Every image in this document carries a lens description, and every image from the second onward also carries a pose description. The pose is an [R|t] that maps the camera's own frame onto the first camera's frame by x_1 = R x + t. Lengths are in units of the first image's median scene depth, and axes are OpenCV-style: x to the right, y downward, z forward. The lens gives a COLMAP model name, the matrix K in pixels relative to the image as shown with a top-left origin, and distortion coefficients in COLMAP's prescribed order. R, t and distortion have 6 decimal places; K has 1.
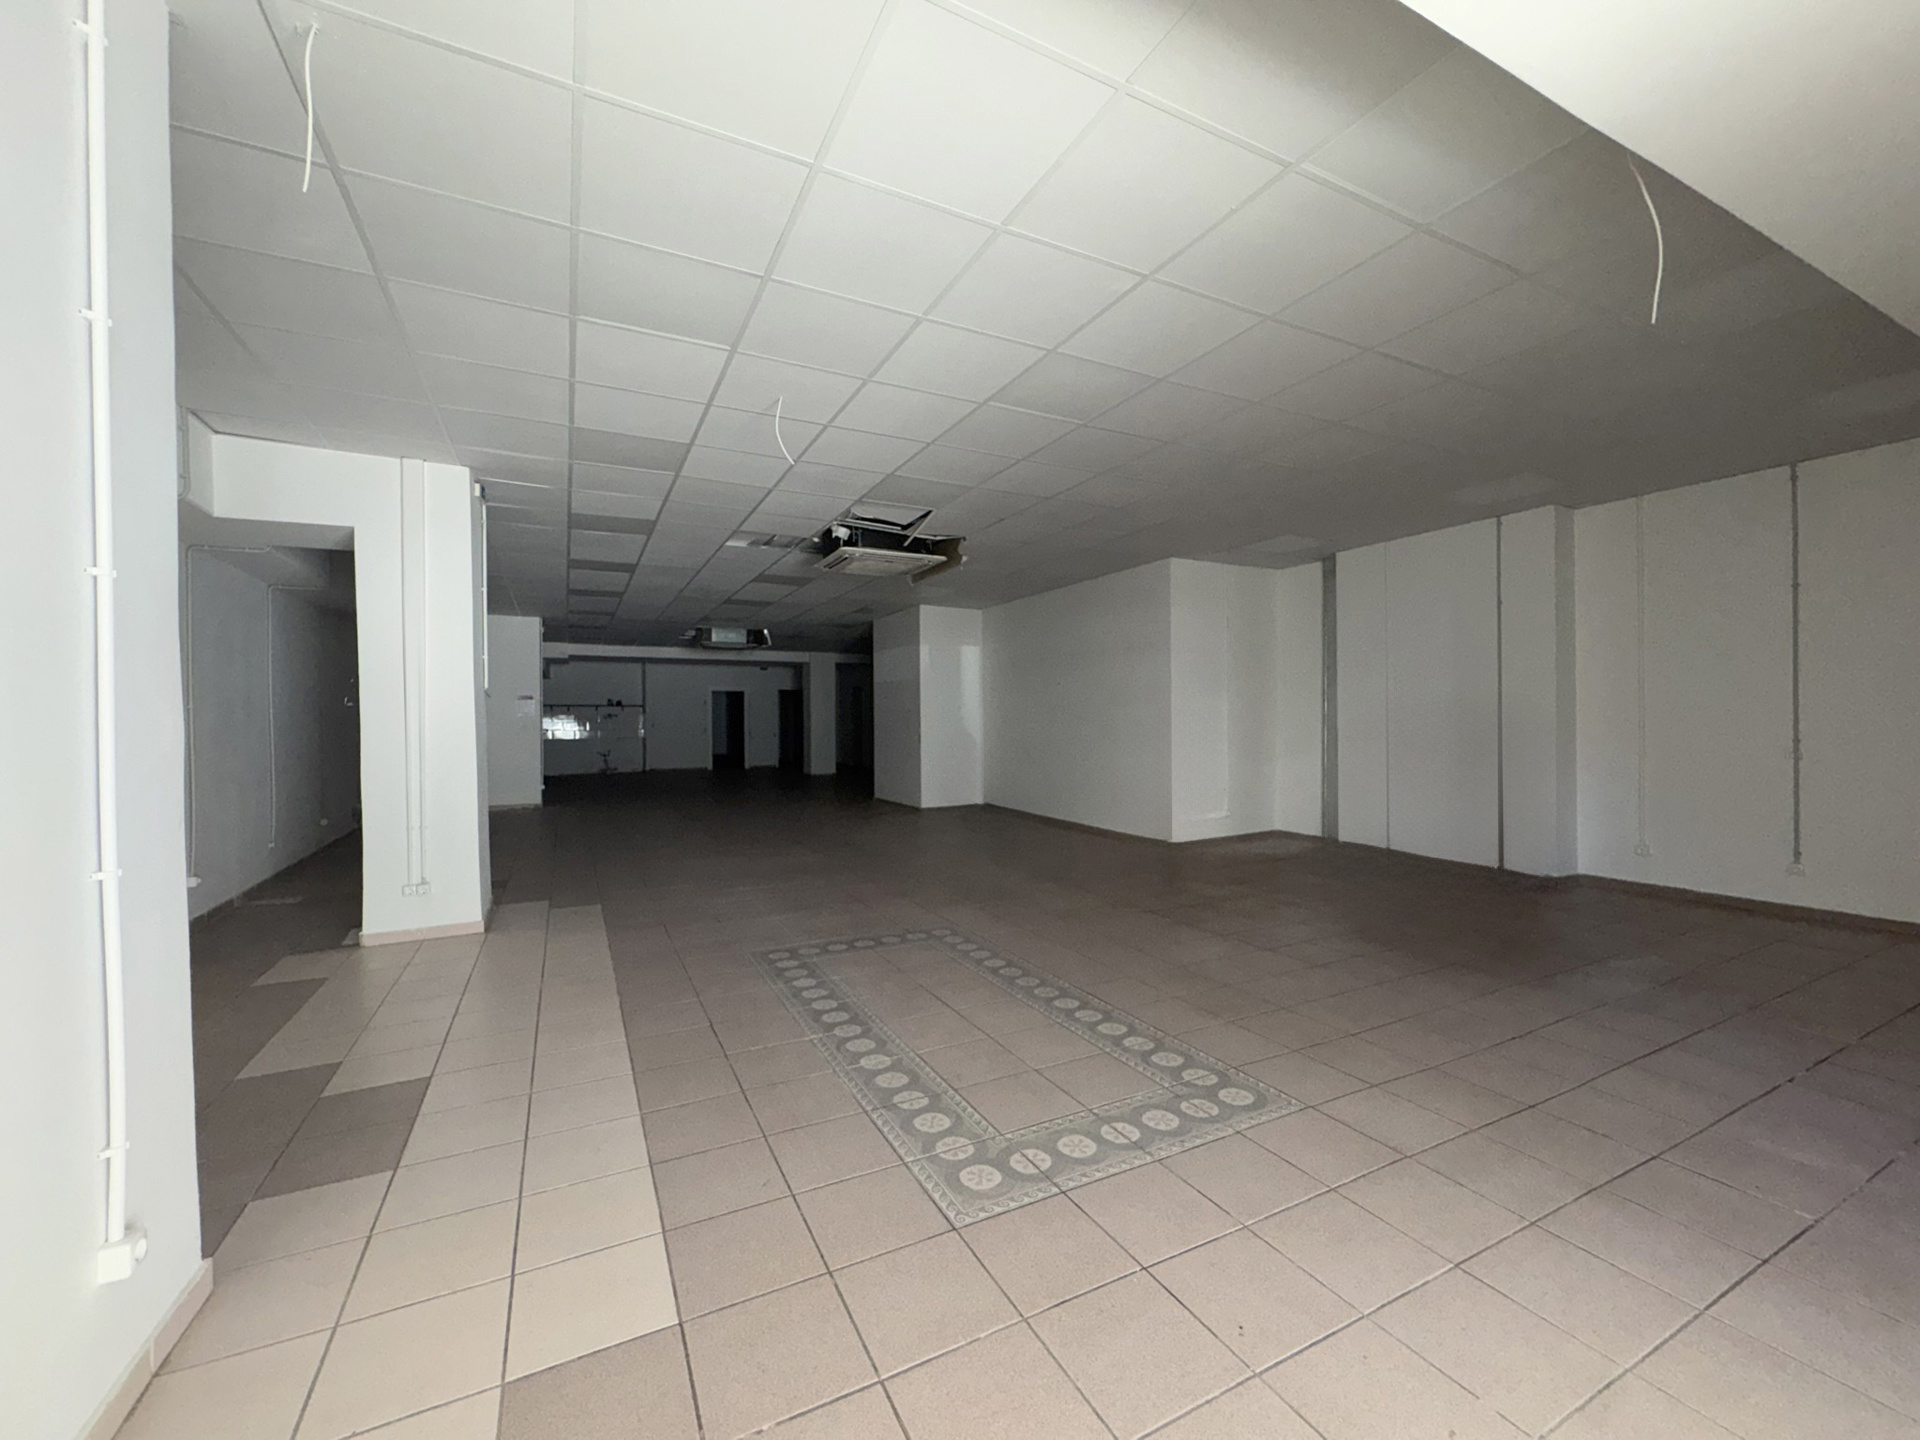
lens RADIAL K [[766.7, 0, 957.7], [0, 766.7, 723.8], [0, 0, 1]] dist [0.000569, 0.000025]
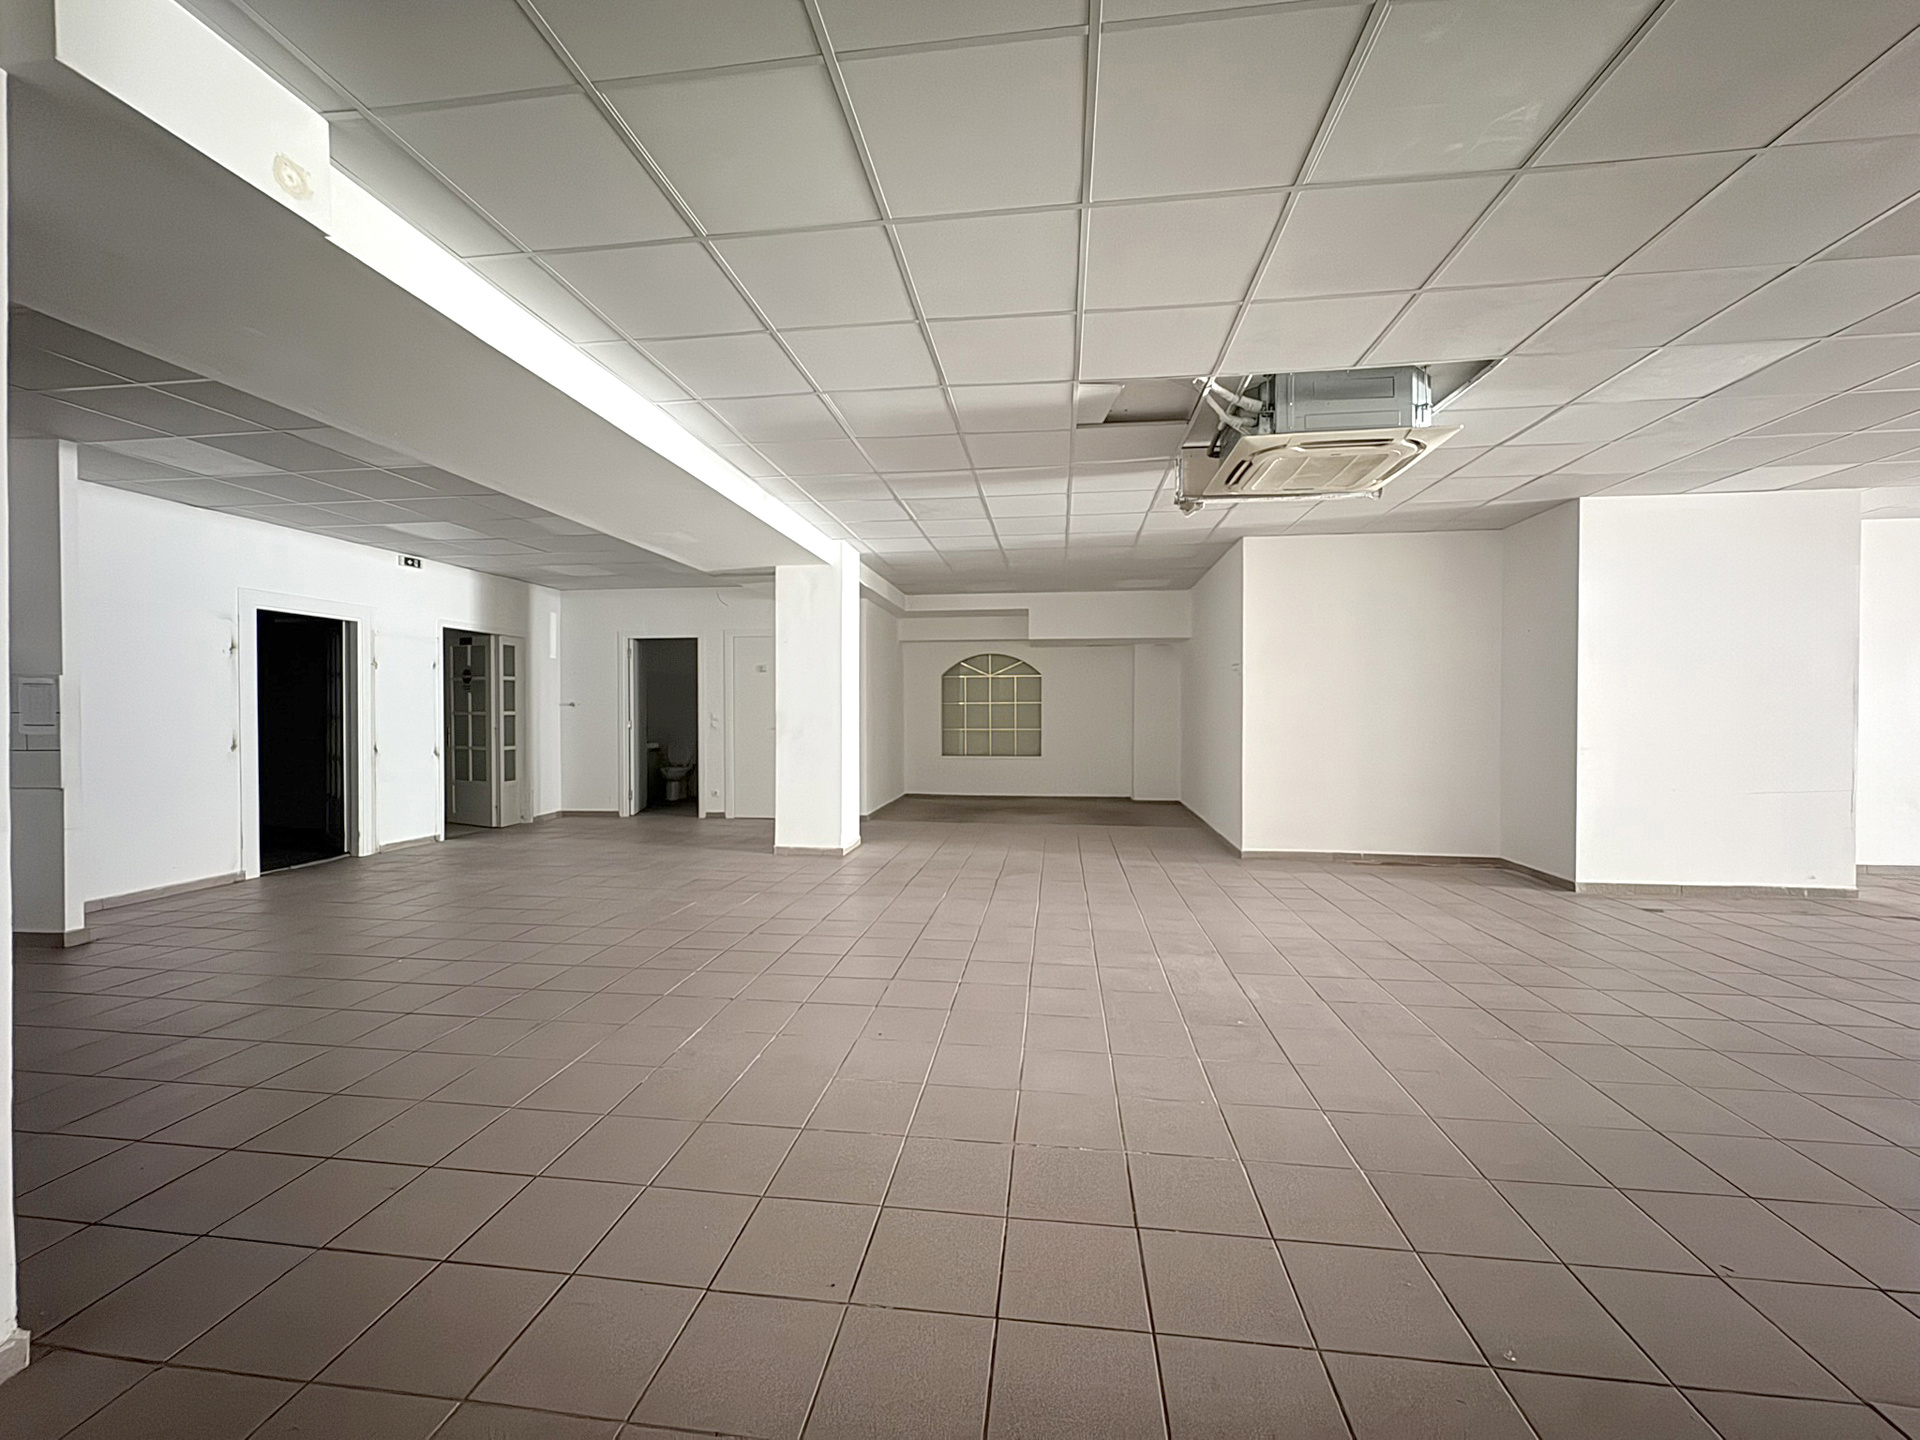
lens RADIAL K [[766.7, 0, 957.7], [0, 766.7, 723.8], [0, 0, 1]] dist [0.000569, 0.000025]
pose [[0.570835, -0.003366, 0.821058, -0.642448], [-0.003173, 0.999975, 0.006306, -0.003277], [-0.821059, -0.006205, 0.570810, 0.964630]]
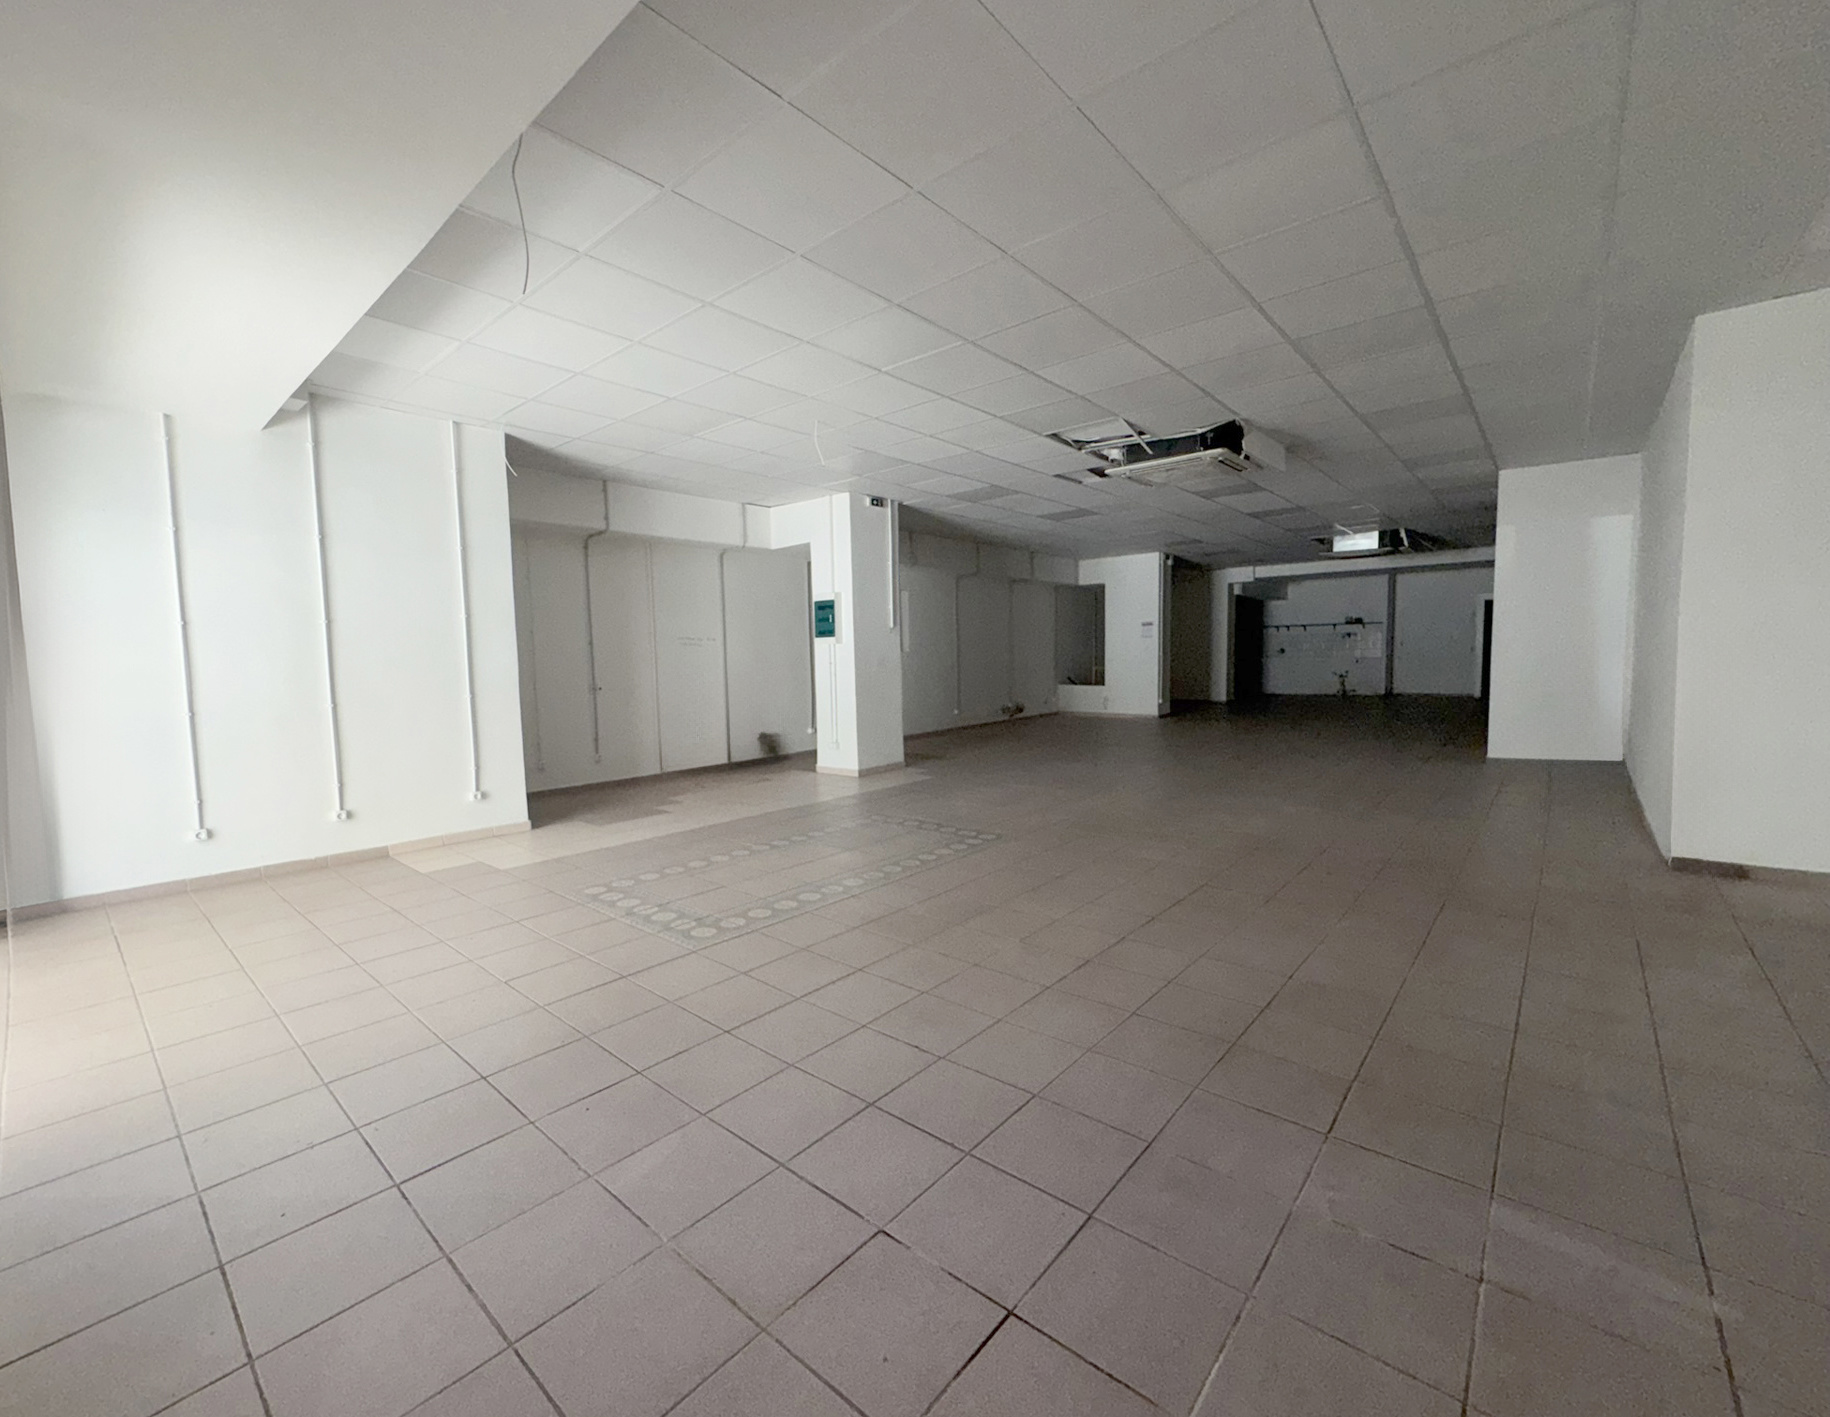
lens RADIAL K [[762.7, 0, 865.6], [0, 762.7, 712.0], [0, 0, 1]] dist [-0.000924, -0.000027]
pose [[0.347211, 0.067850, -0.935329, 0.333476], [0.017565, 0.996734, 0.078825, 0.000443], [0.937622, -0.043798, 0.344885, 0.162969]]
